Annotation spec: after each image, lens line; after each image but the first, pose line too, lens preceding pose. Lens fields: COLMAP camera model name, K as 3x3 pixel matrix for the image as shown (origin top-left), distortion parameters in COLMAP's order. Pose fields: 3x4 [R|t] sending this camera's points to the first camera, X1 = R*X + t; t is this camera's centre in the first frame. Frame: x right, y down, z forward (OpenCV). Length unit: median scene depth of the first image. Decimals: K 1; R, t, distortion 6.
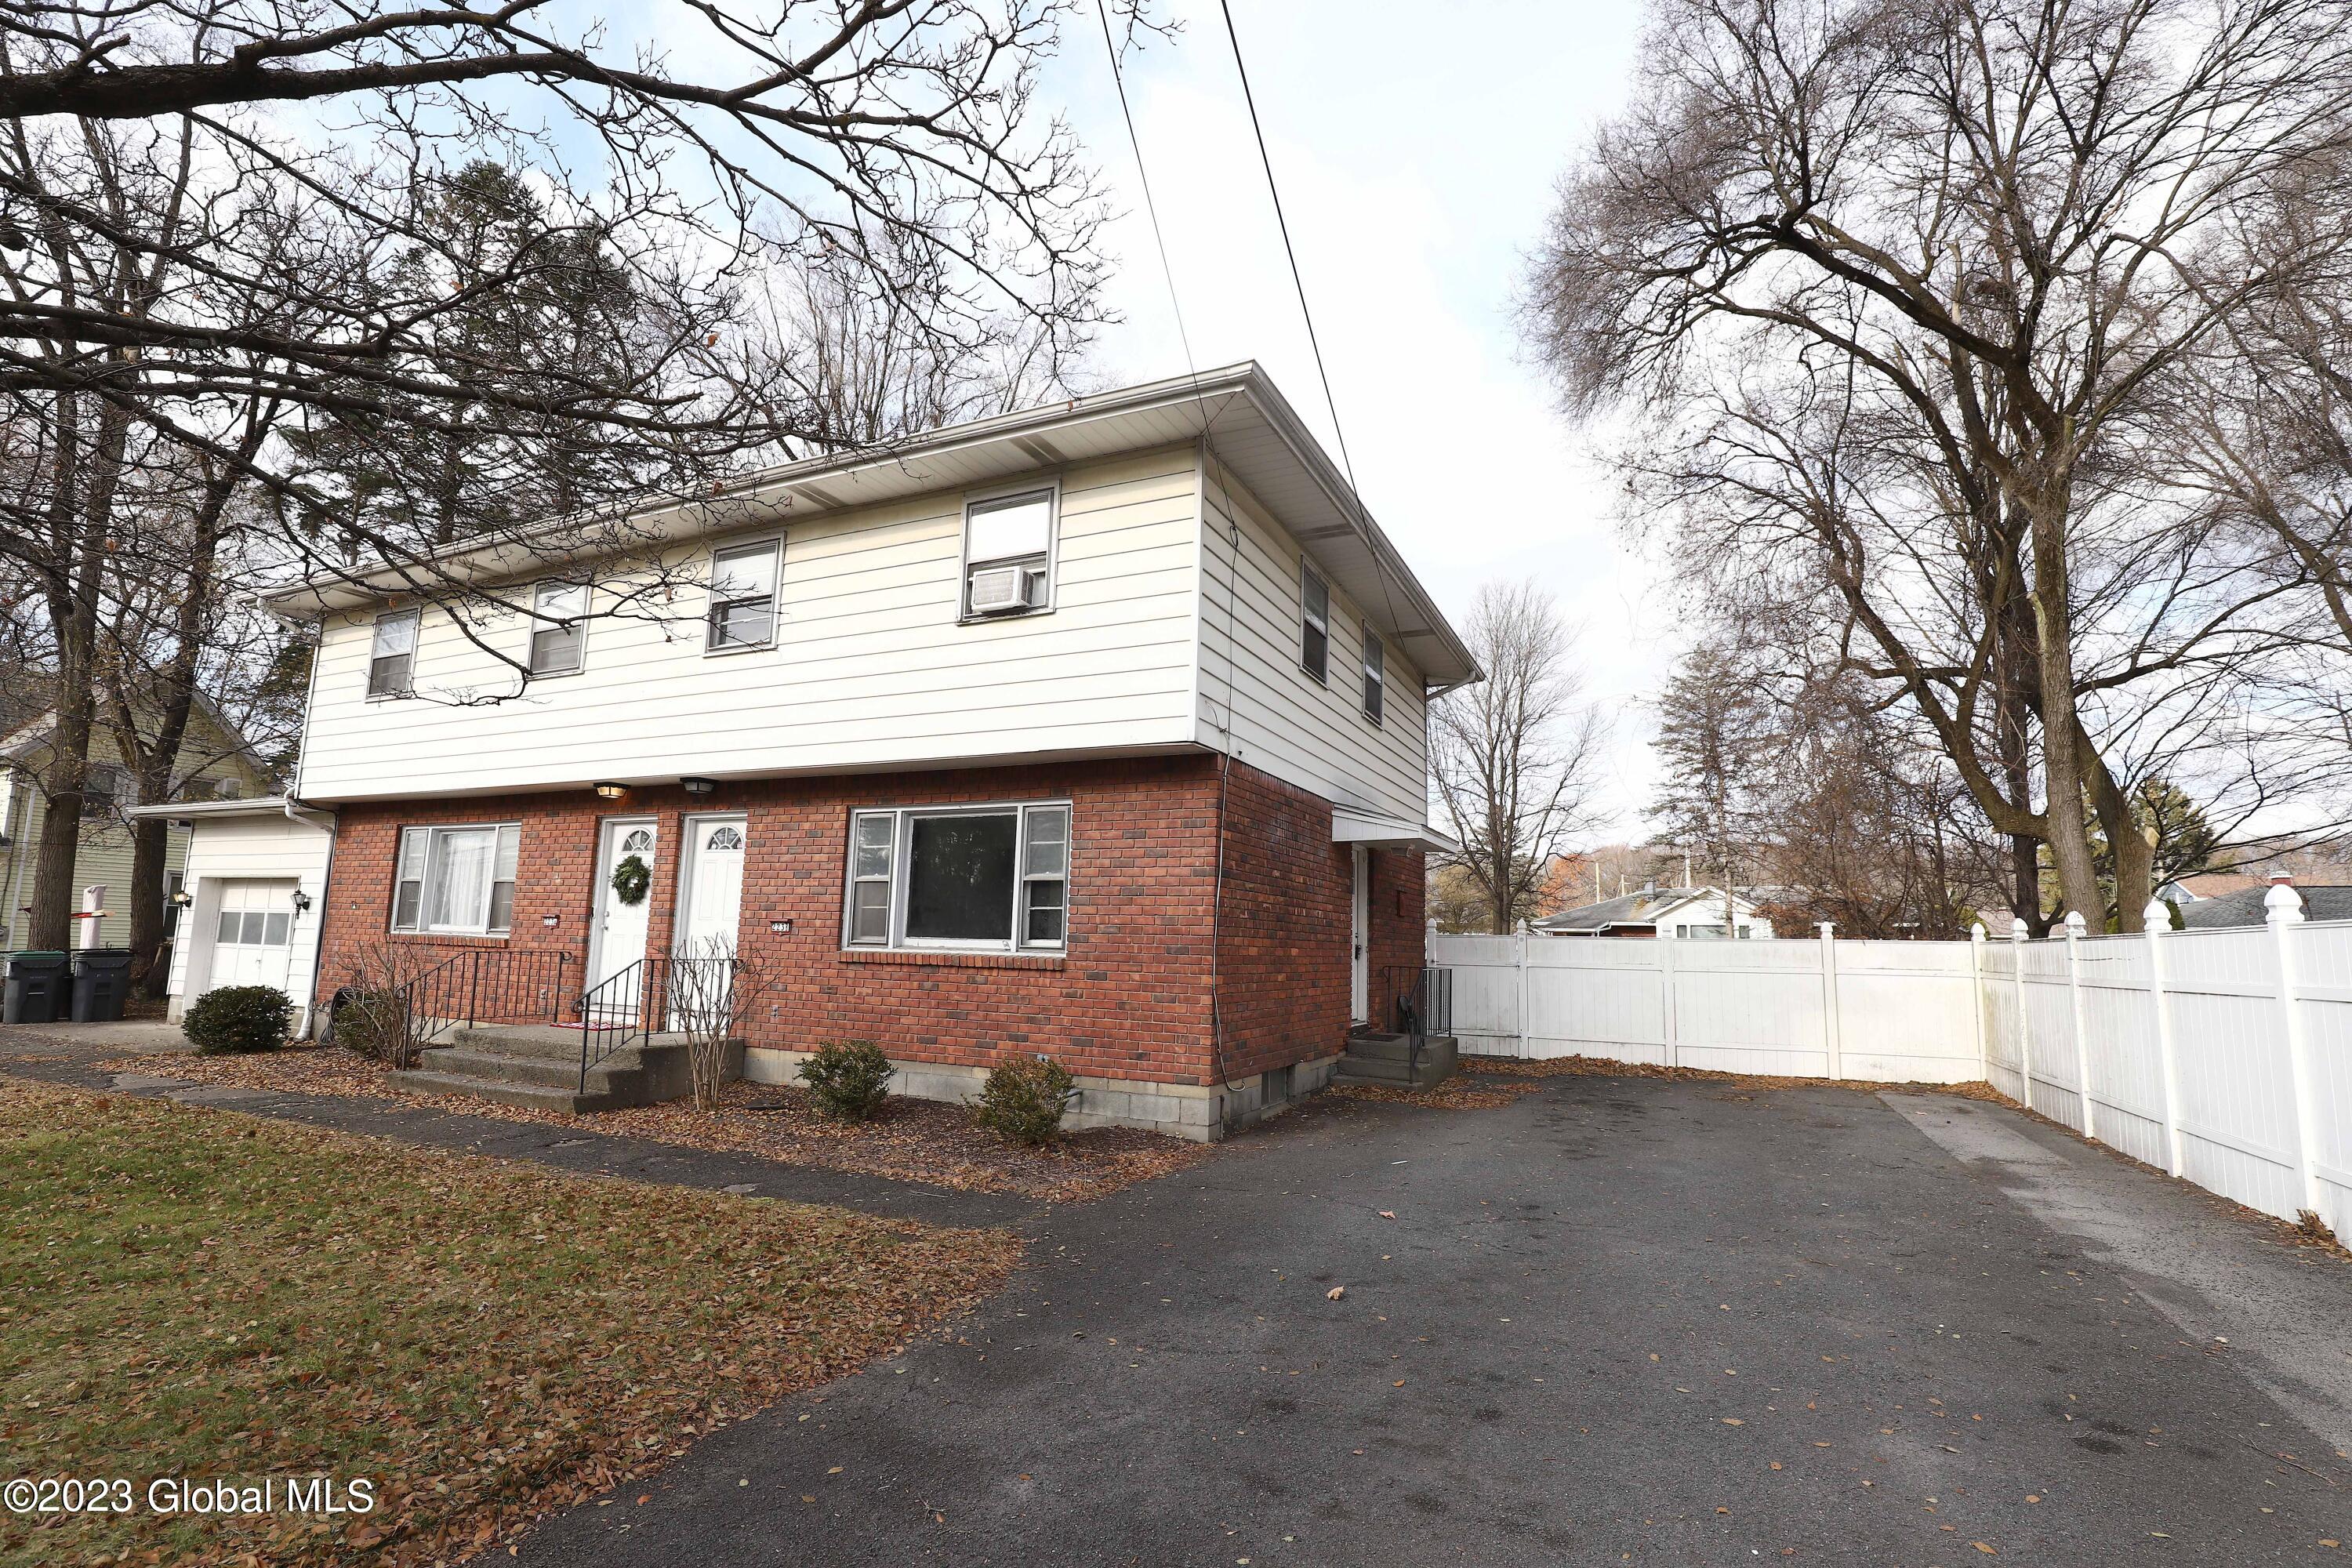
lens RADIAL K [[1102.9, 0, 1176.0], [0, 1102.9, 784.0], [0, 0, 1]] dist [-0.027559, -0.000039]
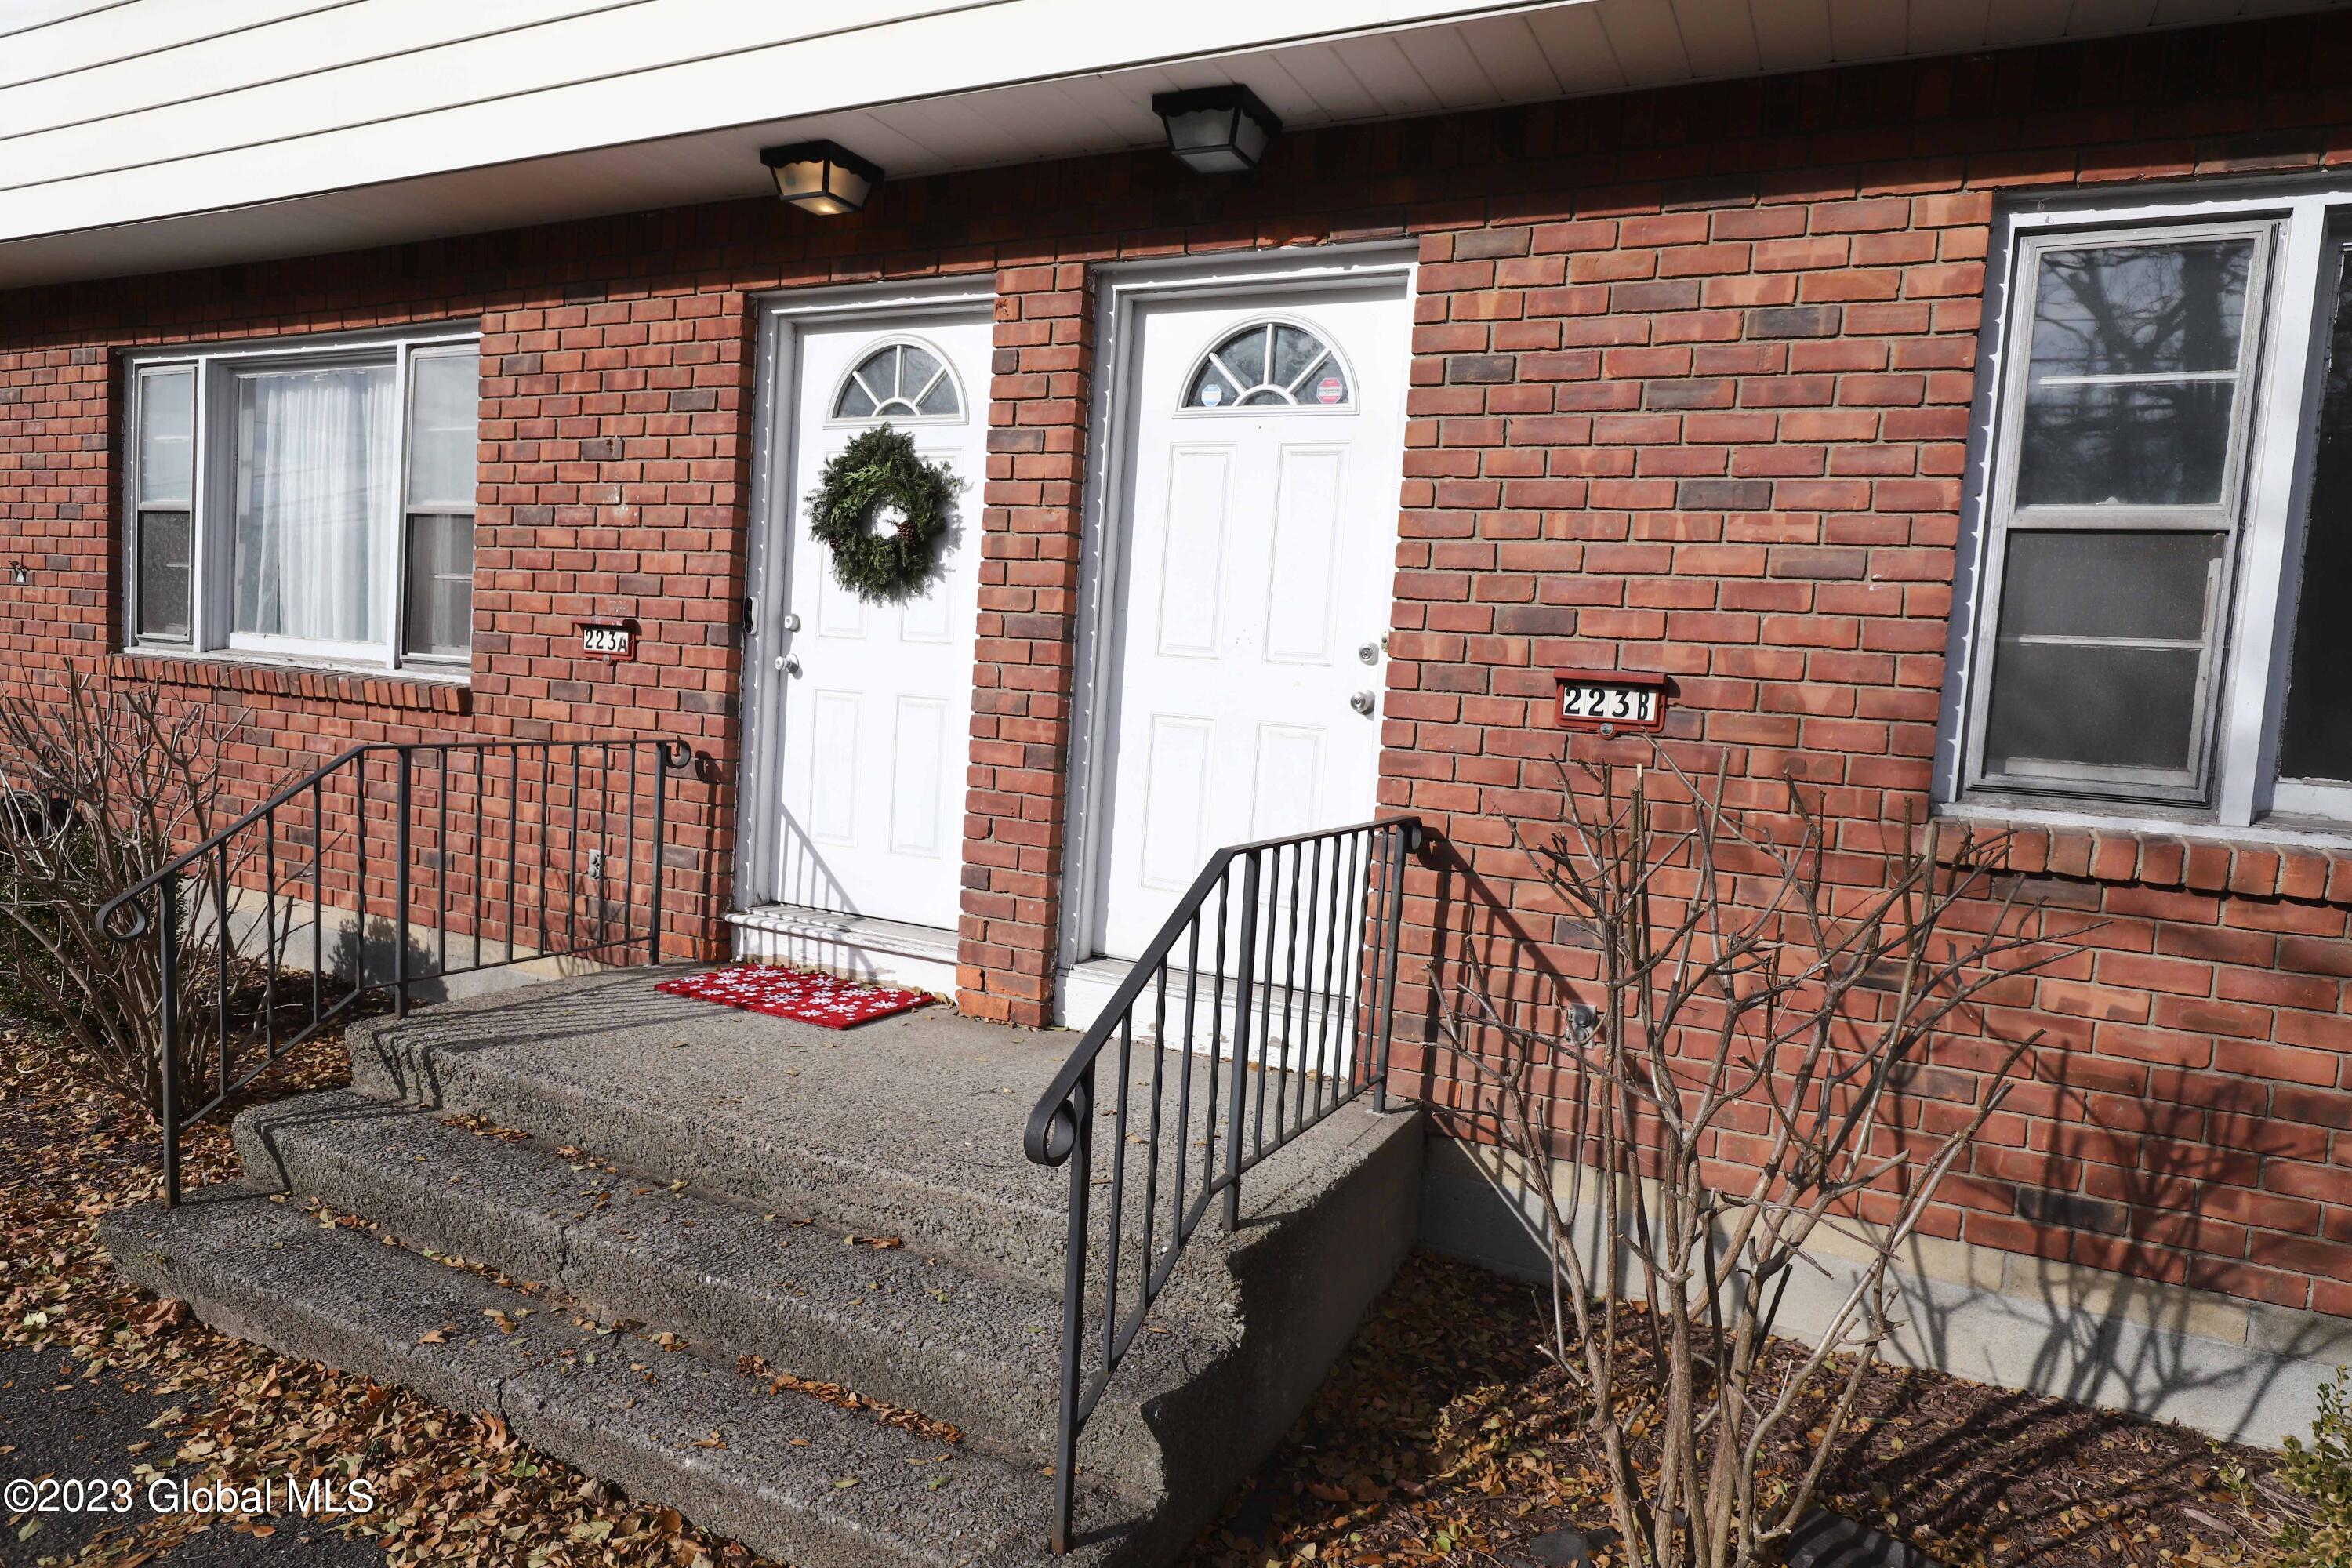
lens RADIAL K [[1463.6, 0, 1176.0], [0, 1463.6, 784.0], [0, 0, 1]] dist [-0.006947, -0.001357]
pose [[0.998828, 0.039966, -0.027297, -0.400730], [-0.033096, 0.975545, 0.217294, 0.070096], [0.035314, -0.216136, 0.975724, 0.592912]]
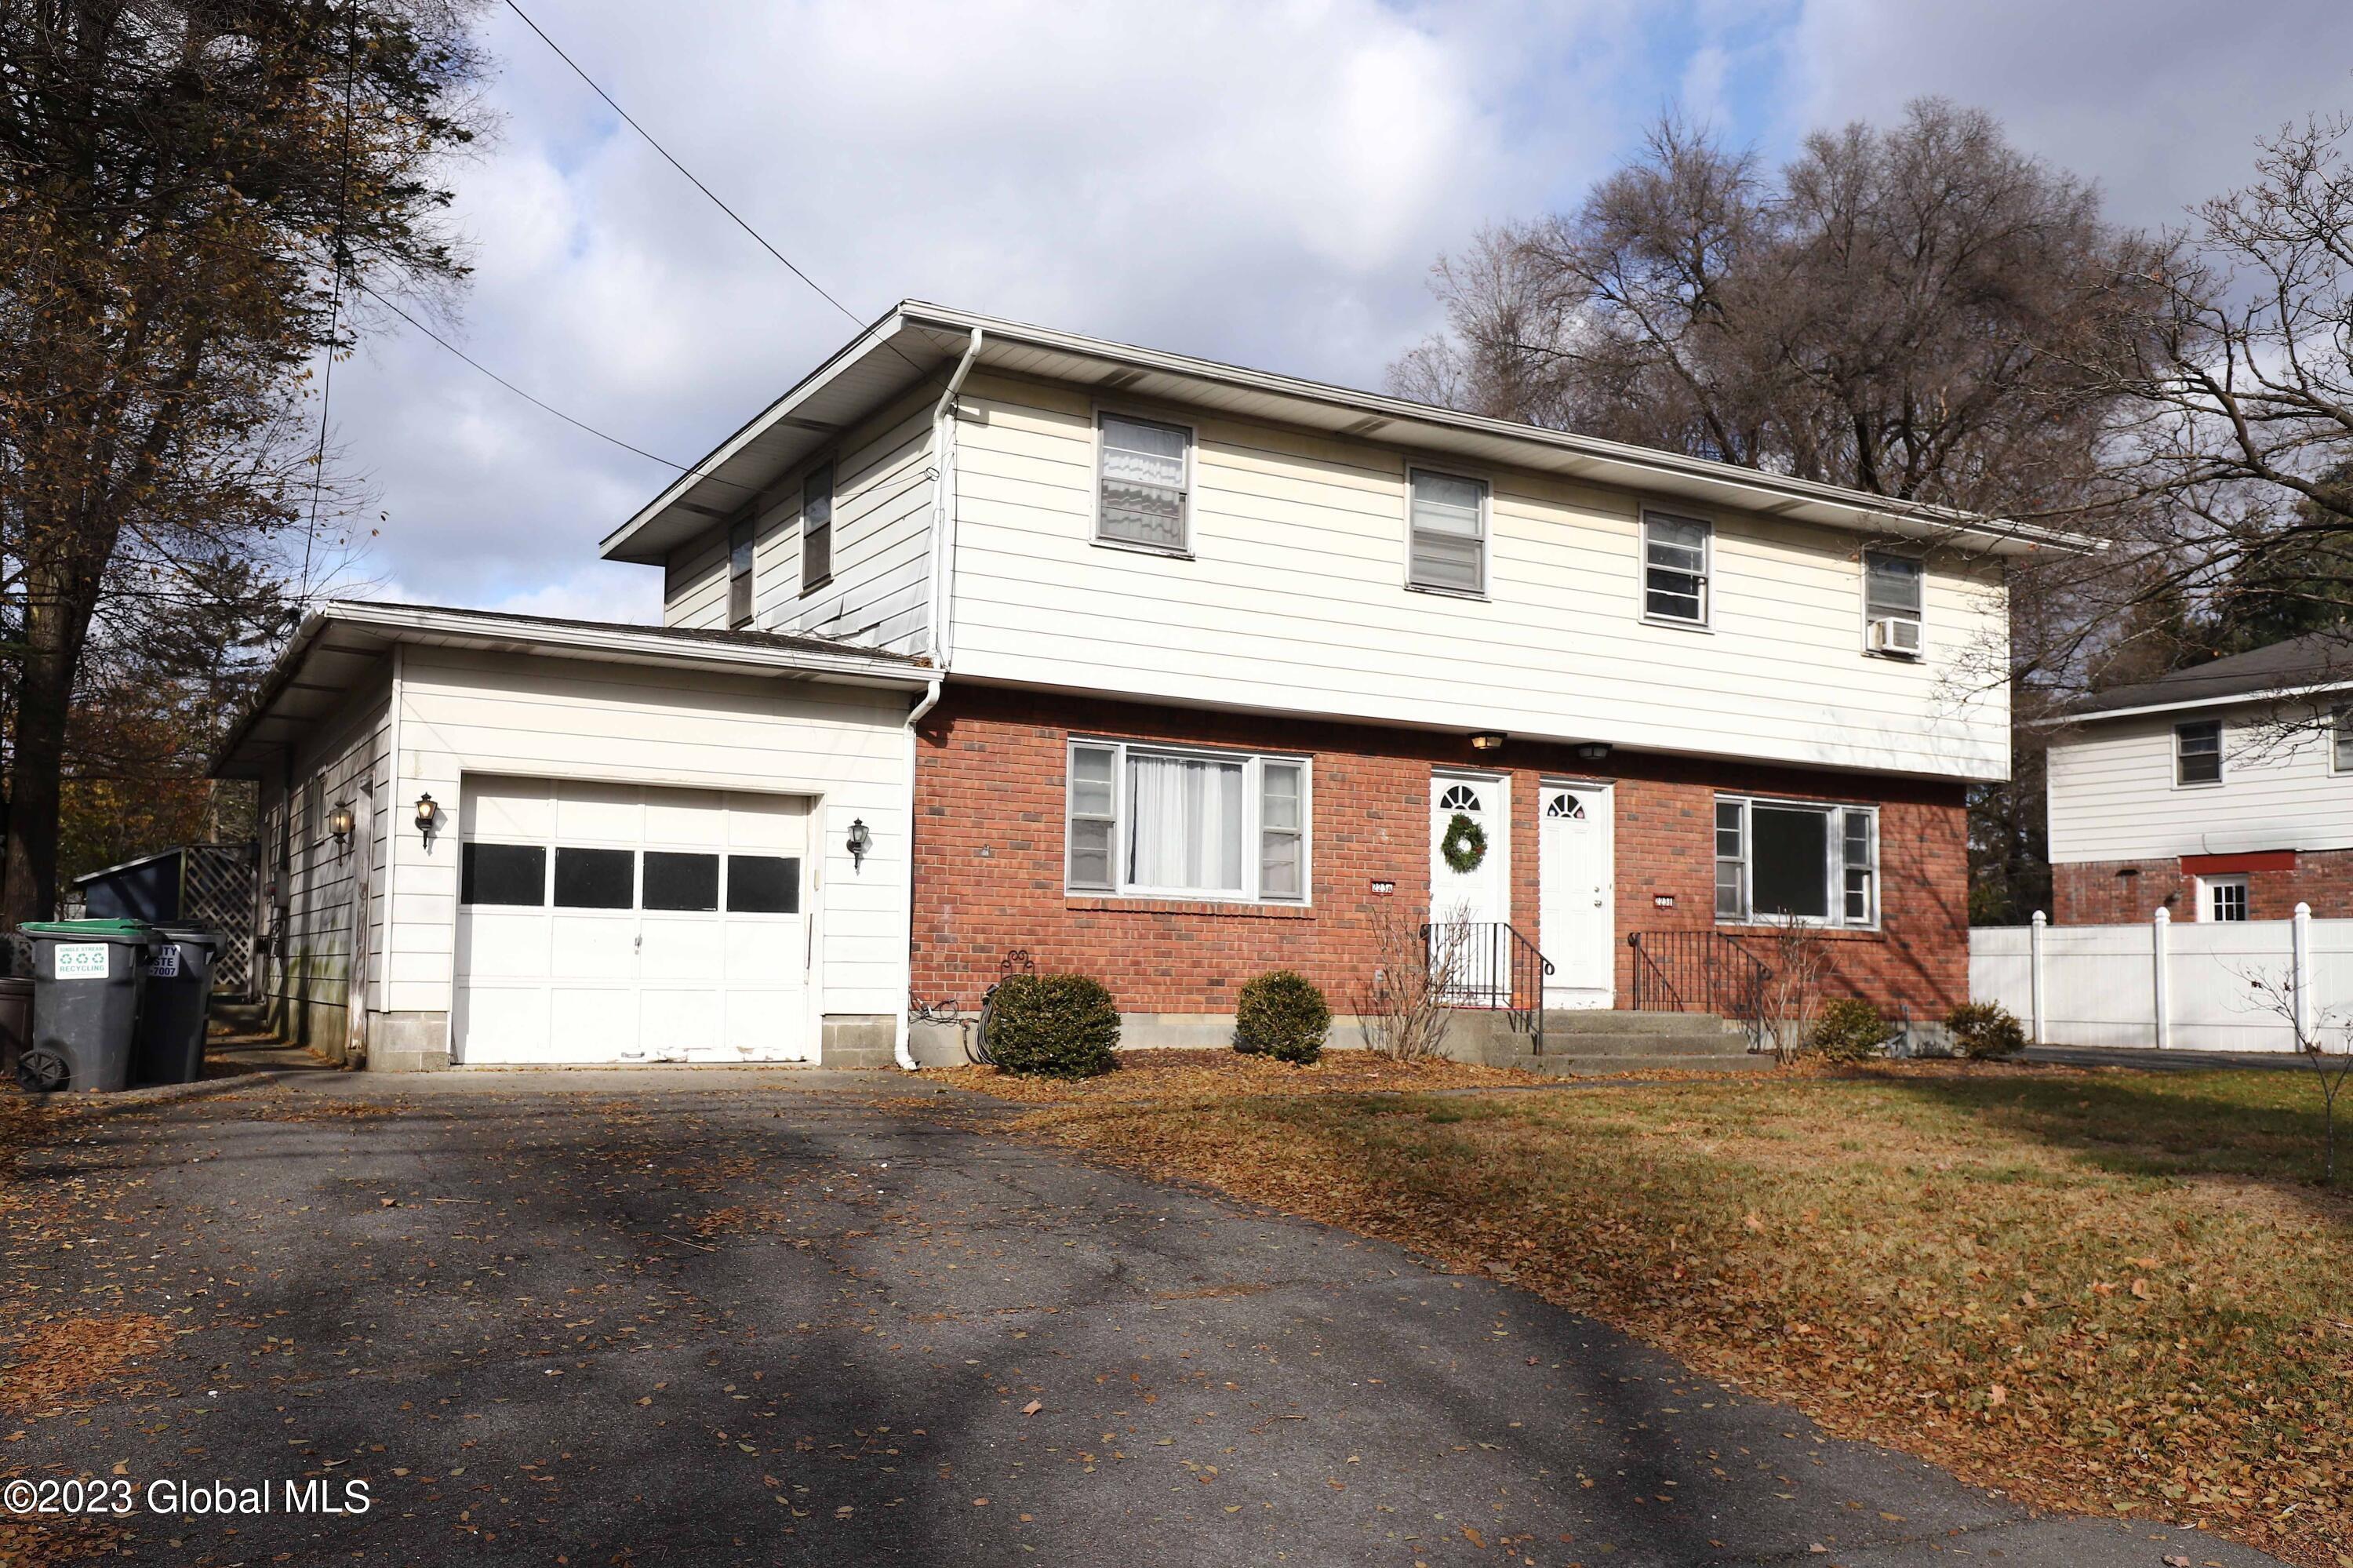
lens RADIAL K [[1963.7, 0, 1167.7], [0, 1963.7, 846.0], [0, 0, 1]] dist [0.004040, 0.000418]
pose [[0.561926, 0.040458, 0.826198, -1.905622], [-0.125046, 0.991479, 0.036497, 0.062333], [-0.817681, -0.123822, 0.562197, 0.315308]]
